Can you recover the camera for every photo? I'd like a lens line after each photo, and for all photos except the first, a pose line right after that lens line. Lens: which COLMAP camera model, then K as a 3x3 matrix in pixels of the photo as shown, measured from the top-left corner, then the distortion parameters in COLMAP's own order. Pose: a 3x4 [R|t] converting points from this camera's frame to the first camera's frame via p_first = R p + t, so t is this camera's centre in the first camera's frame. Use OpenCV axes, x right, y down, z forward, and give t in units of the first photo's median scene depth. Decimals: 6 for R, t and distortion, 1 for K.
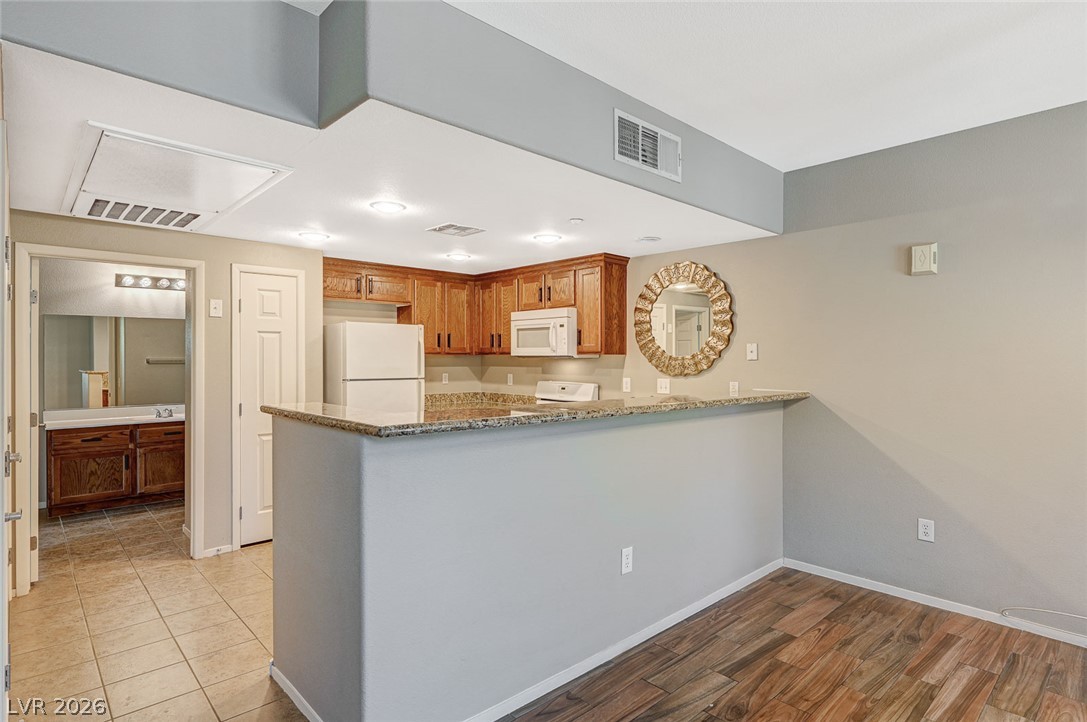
lens RADIAL K [[569.5, 0, 547.5], [0, 569.5, 361.0], [0, 0, 1]] dist [-0.005600, -0.000767]
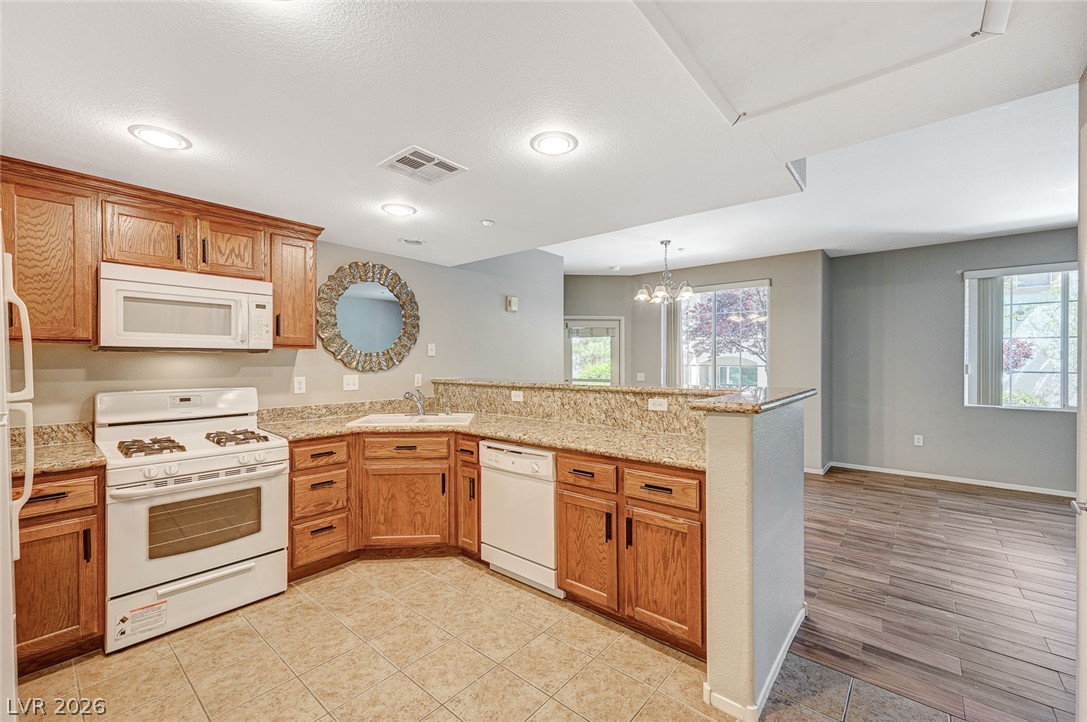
lens RADIAL K [[437.2, 0, 543.6], [0, 437.2, 362.5], [0, 0, 1]] dist [0.000368, 0.000647]
pose [[-0.104966, -0.007368, 0.994448, -0.567646], [0.002764, 0.999967, 0.007700, 0.004637], [-0.994472, 0.003557, -0.104943, 0.730187]]
